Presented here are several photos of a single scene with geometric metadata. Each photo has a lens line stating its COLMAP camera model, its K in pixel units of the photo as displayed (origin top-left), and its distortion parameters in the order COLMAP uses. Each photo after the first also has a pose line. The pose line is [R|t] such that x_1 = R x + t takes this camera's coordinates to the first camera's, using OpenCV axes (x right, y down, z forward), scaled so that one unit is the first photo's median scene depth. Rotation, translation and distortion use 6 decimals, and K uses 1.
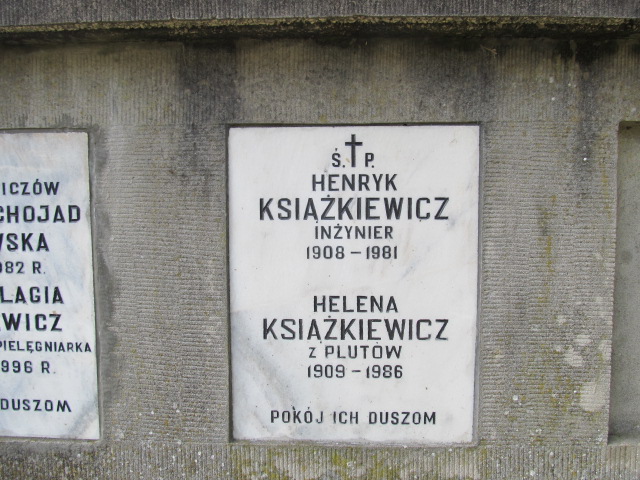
lens RADIAL K [[521.7, 0, 320.1], [0, 521.7, 238.6], [0, 0, 1]] dist [-0.064777, 0.022567]
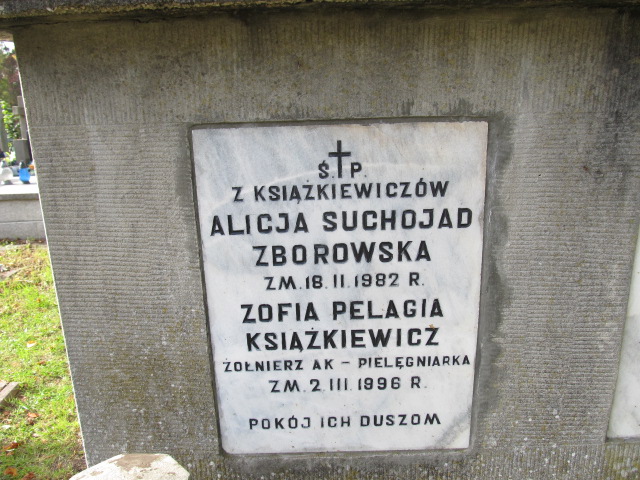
lens RADIAL K [[521.7, 0, 319.7], [0, 521.7, 239.4], [0, 0, 1]] dist [-0.064777, 0.022567]
pose [[0.999059, -0.035085, 0.025481, -0.737200], [0.029222, 0.978920, 0.202141, -0.193304], [-0.032036, -0.201206, 0.979025, 0.155500]]
